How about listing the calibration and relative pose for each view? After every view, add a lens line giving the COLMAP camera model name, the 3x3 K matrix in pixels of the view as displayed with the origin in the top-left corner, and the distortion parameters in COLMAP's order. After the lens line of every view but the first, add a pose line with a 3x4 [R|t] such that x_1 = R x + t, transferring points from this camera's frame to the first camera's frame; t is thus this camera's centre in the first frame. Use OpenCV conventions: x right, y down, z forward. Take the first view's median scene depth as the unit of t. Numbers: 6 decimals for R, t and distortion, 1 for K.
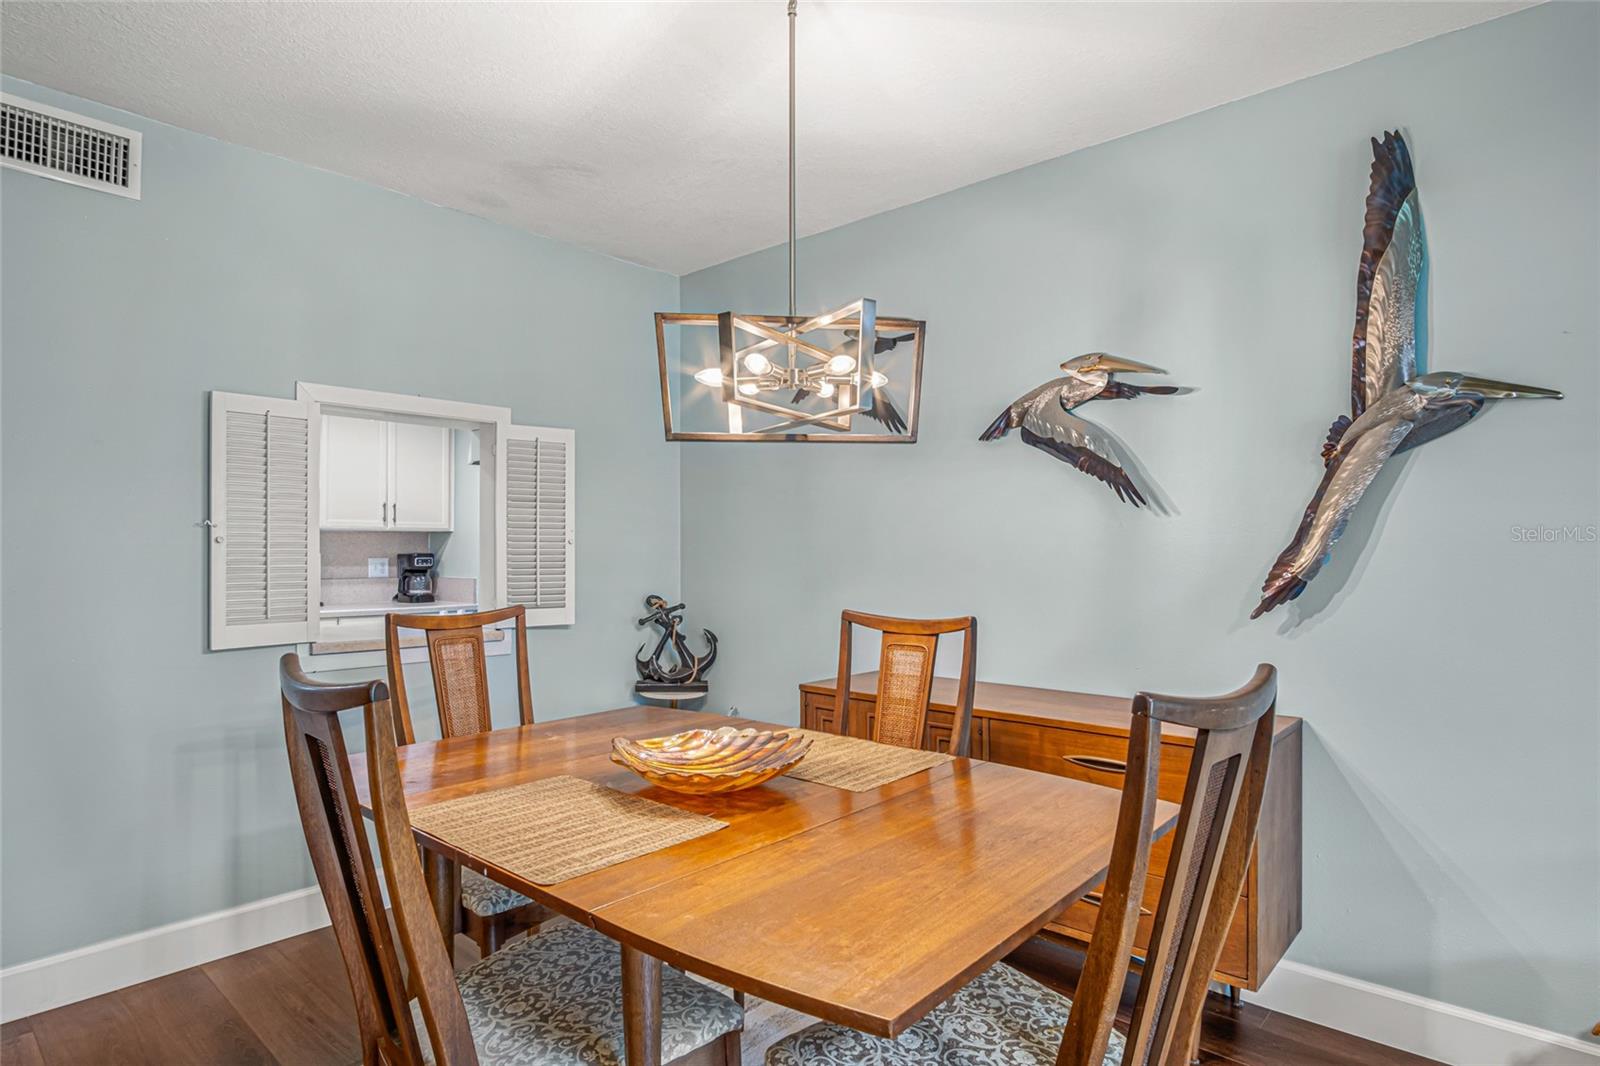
lens RADIAL K [[873.0, 0, 802.6], [0, 873.0, 526.9], [0, 0, 1]] dist [-0.040570, -0.000101]
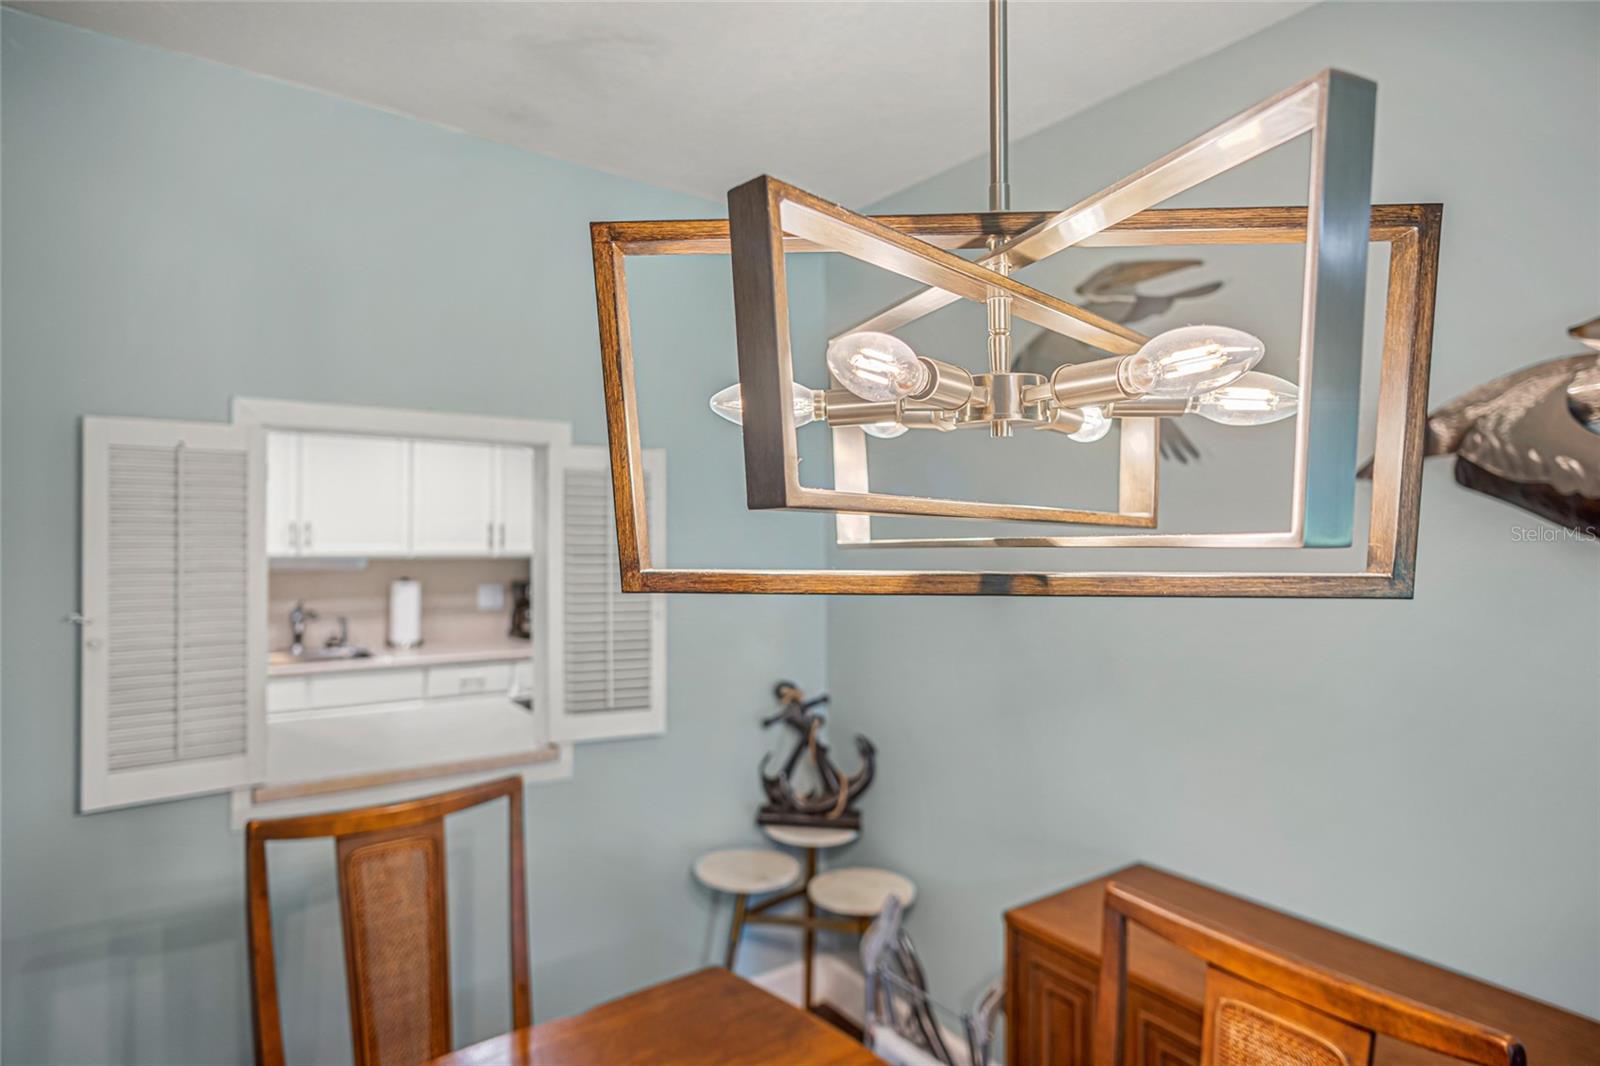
lens RADIAL K [[886.6, 0, 808.6], [0, 886.6, 497.9], [0, 0, 1]] dist [-0.004250, -0.000166]
pose [[0.978608, -0.001586, -0.205728, -0.009007], [-0.000782, 0.999934, -0.011425, -0.087919], [0.205733, 0.011341, 0.978542, 0.444053]]
